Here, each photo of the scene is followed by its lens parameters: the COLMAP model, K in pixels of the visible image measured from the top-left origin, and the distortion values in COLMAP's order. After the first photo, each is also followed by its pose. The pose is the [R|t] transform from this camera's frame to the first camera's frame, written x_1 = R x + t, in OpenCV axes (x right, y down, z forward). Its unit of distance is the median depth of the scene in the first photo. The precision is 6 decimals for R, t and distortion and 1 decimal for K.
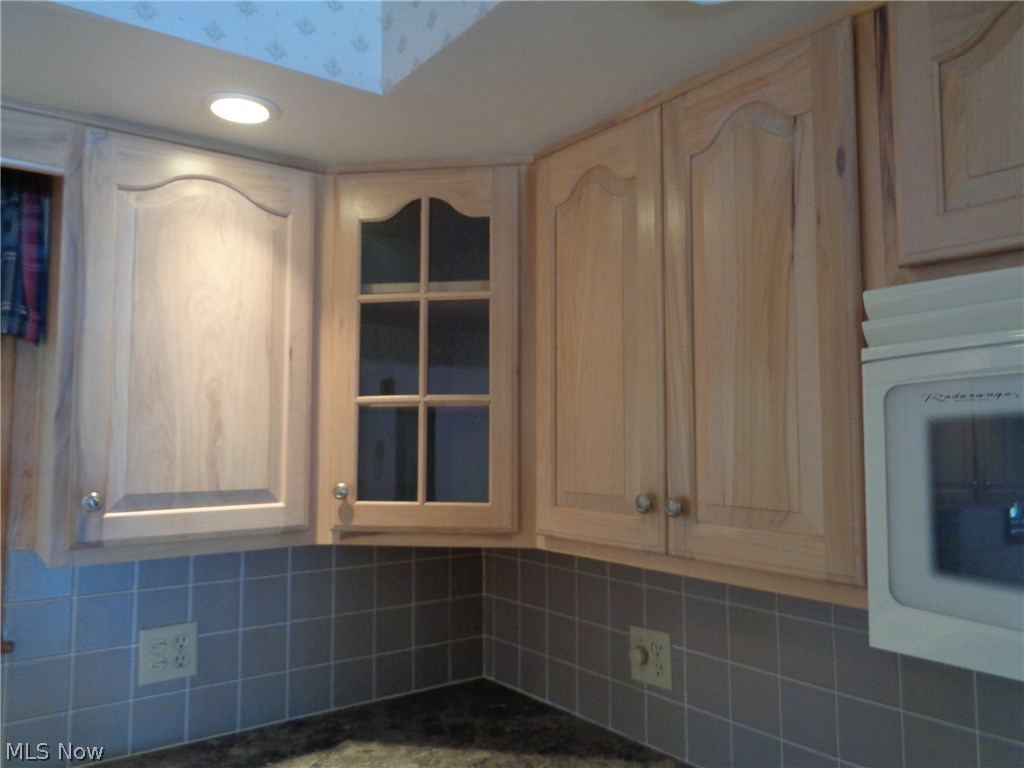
lens RADIAL K [[760.7, 0, 511.2], [0, 760.7, 380.2], [0, 0, 1]] dist [-0.002088, 0.004445]
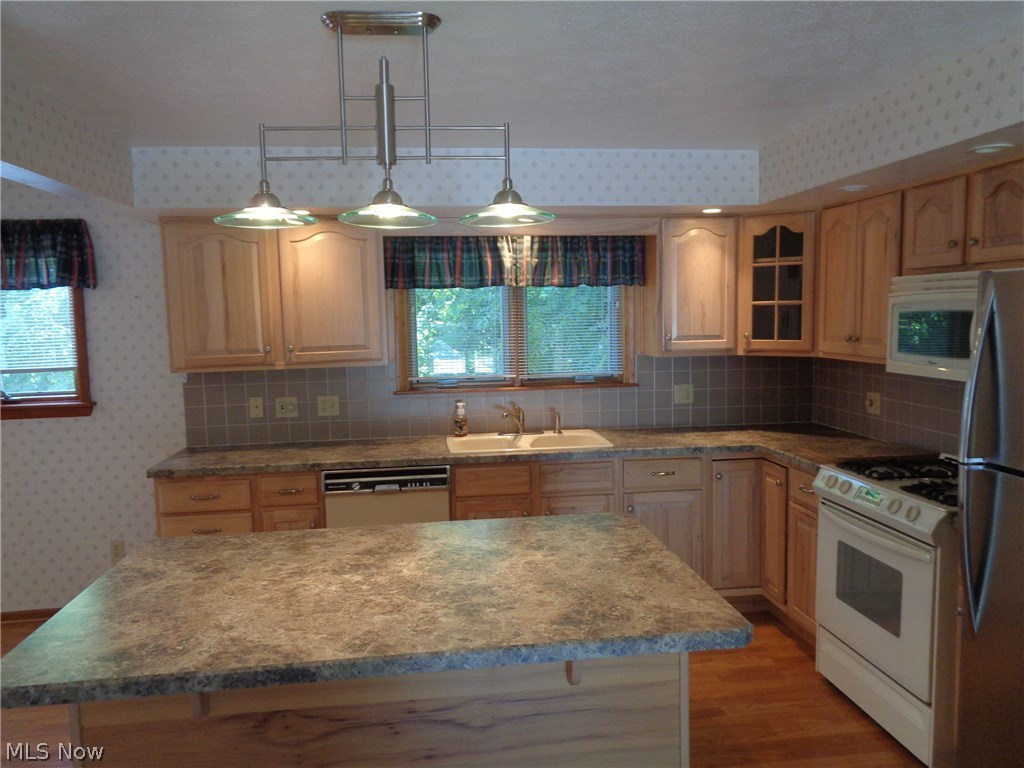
lens RADIAL K [[760.7, 0, 509.9], [0, 760.7, 382.3], [0, 0, 1]] dist [-0.002088, 0.004445]
pose [[0.863952, 0.034444, -0.502395, 0.434478], [0.053810, 0.985631, 0.160110, -0.179727], [0.500691, -0.165361, 0.849685, -1.832328]]
